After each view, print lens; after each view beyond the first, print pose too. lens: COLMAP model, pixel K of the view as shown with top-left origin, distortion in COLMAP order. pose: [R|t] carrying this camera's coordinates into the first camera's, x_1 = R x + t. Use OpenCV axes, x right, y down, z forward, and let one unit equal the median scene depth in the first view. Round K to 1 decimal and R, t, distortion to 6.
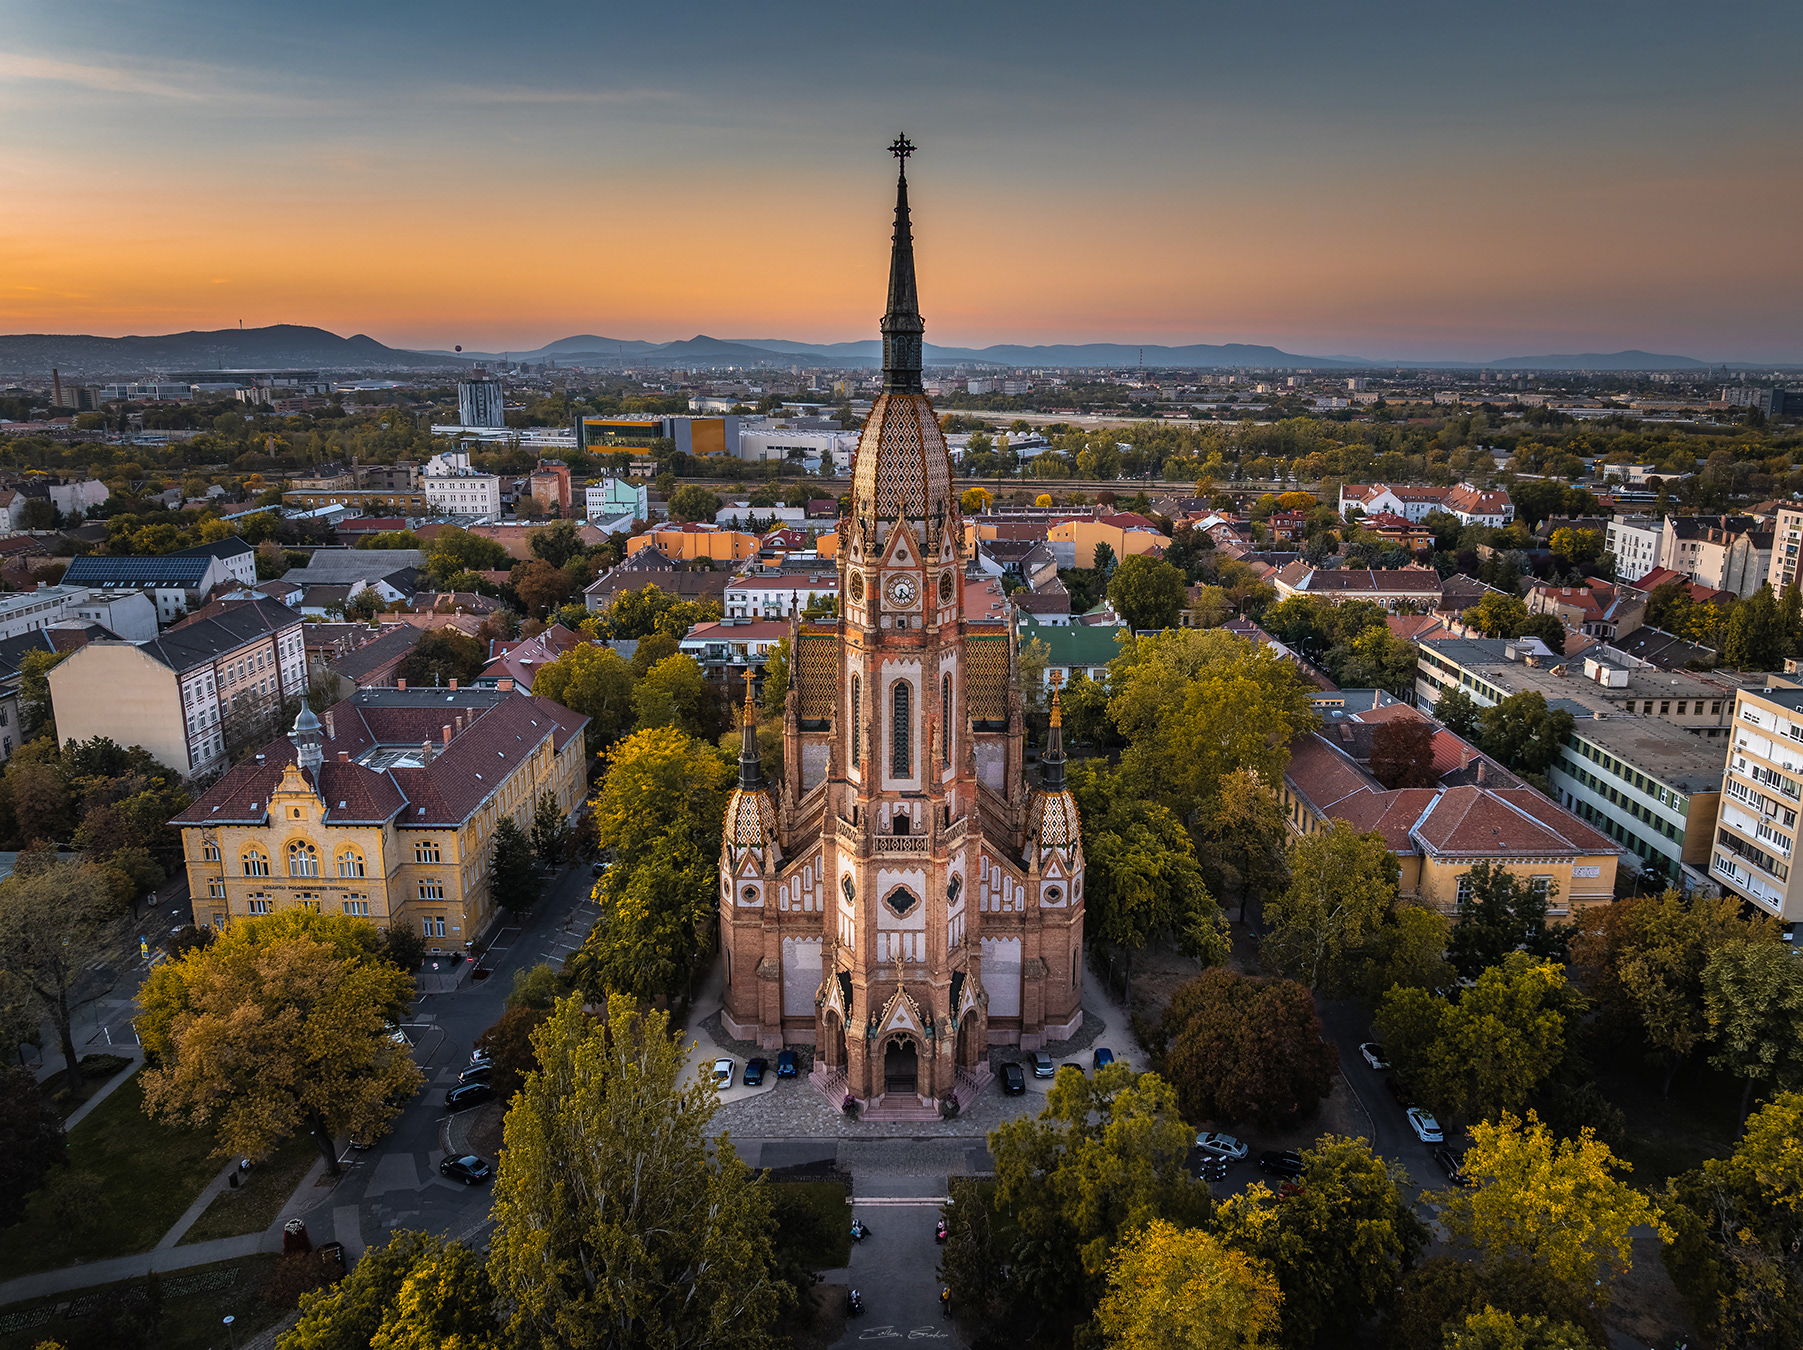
lens RADIAL K [[1273.8, 0, 927.4], [0, 1273.8, 677.4], [0, 0, 1]] dist [-0.037044, -0.000891]
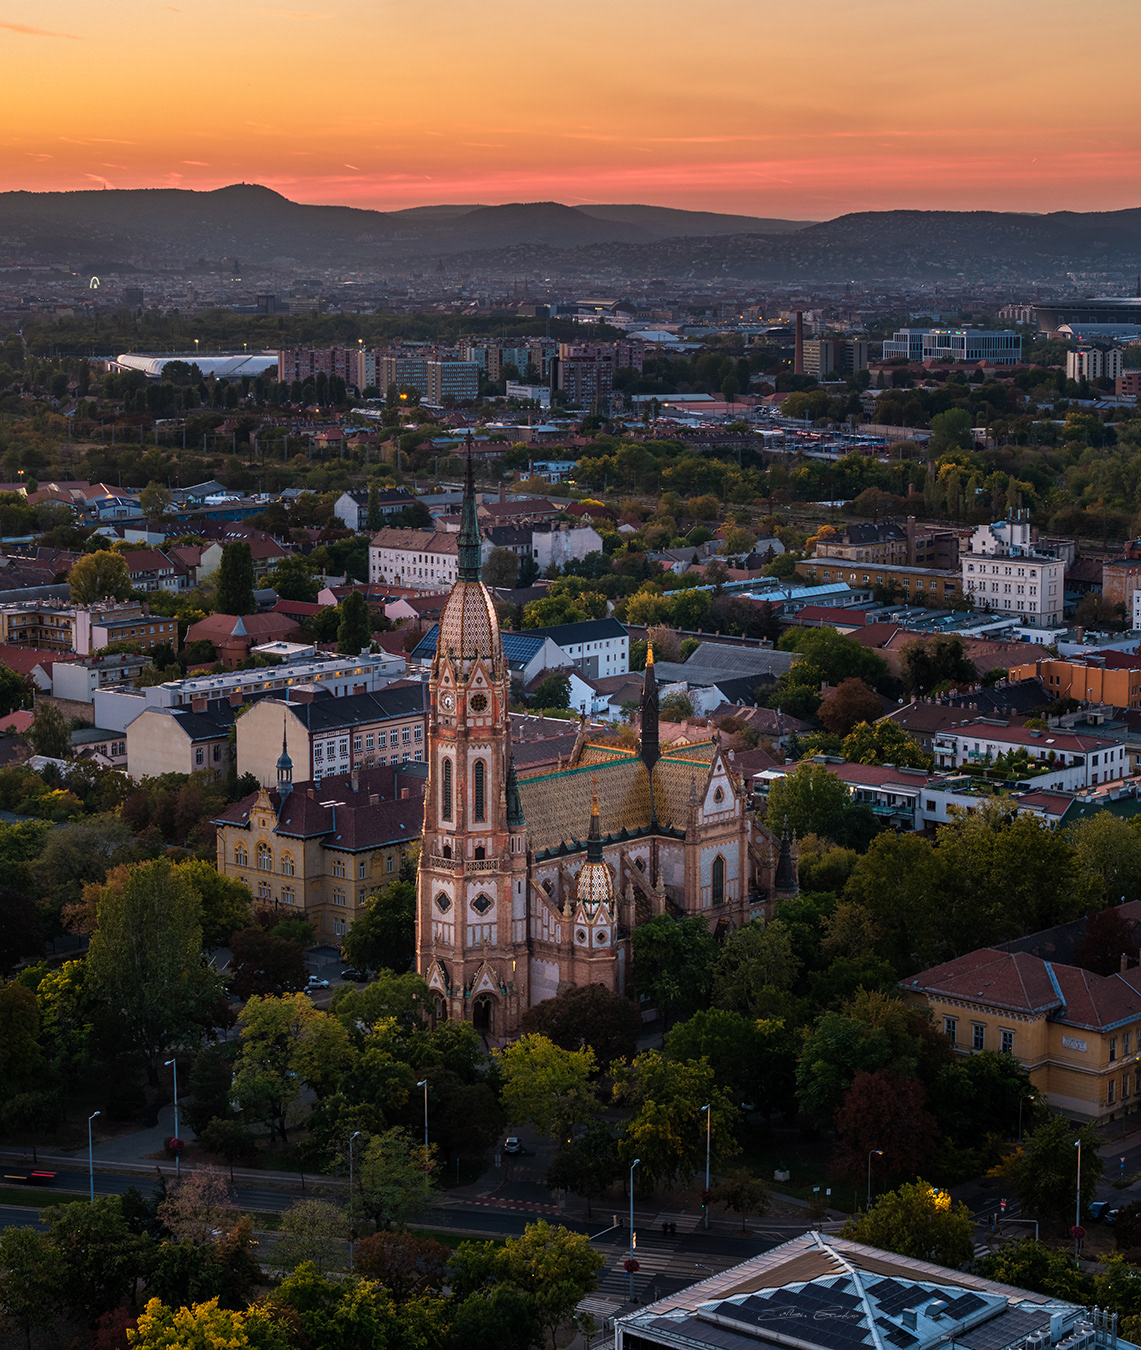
lens RADIAL K [[2797.1, 0, 566.4], [0, 2797.1, 682.3], [0, 0, 1]] dist [-0.260768, 0.000000]
pose [[0.748139, 0.097889, -0.656282, 1.271006], [-0.159782, 0.986532, -0.034999, 0.003981], [0.644017, 0.131046, 0.753704, -0.828730]]
